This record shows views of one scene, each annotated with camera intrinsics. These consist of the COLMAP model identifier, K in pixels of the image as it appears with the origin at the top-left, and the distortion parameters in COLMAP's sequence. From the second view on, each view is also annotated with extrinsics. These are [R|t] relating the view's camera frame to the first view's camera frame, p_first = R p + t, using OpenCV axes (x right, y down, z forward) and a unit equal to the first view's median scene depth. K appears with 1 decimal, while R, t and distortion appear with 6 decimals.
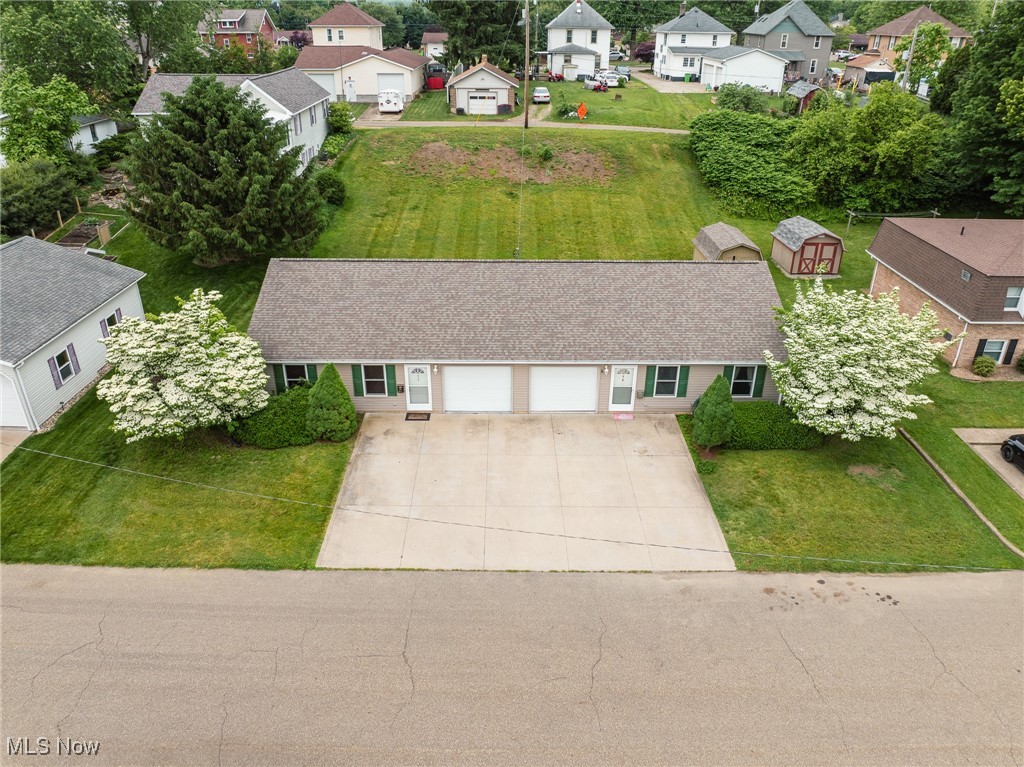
lens RADIAL K [[713.8, 0, 511.6], [0, 713.8, 381.4], [0, 0, 1]] dist [-0.040168, 0.001035]
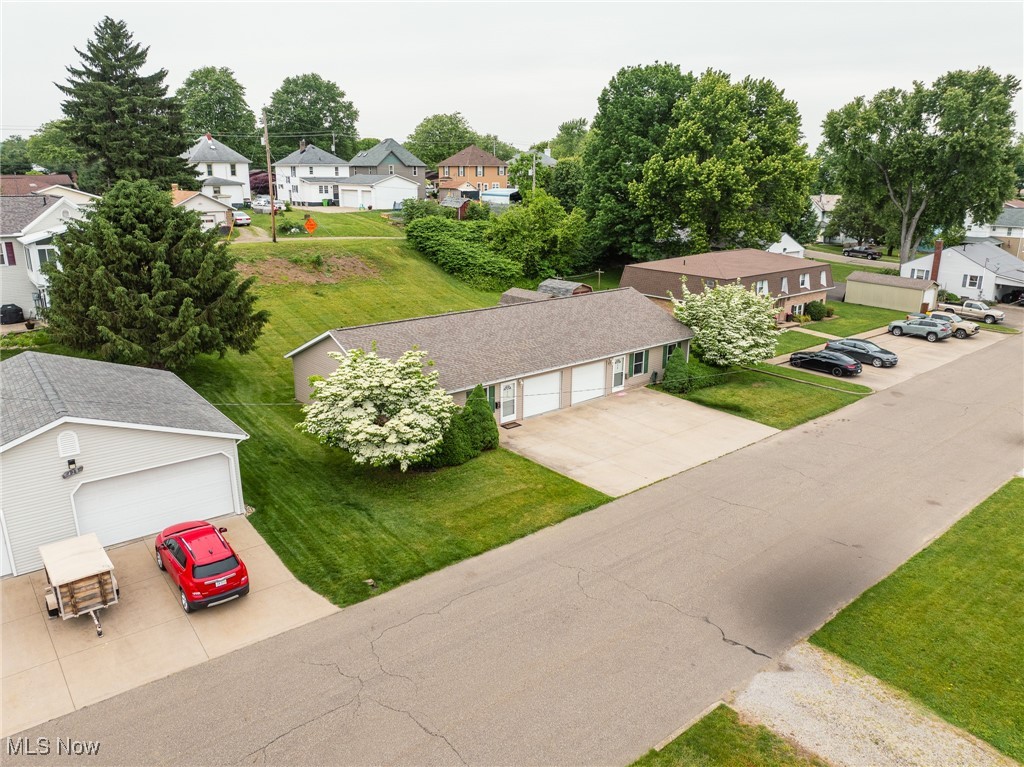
lens RADIAL K [[713.8, 0, 511.9], [0, 713.8, 382.8], [0, 0, 1]] dist [-0.040168, 0.001035]
pose [[0.770360, -0.183040, 0.610771, -0.864615], [0.290380, 0.953520, -0.080496, 0.078380], [-0.567648, 0.239366, 0.787705, 0.008681]]
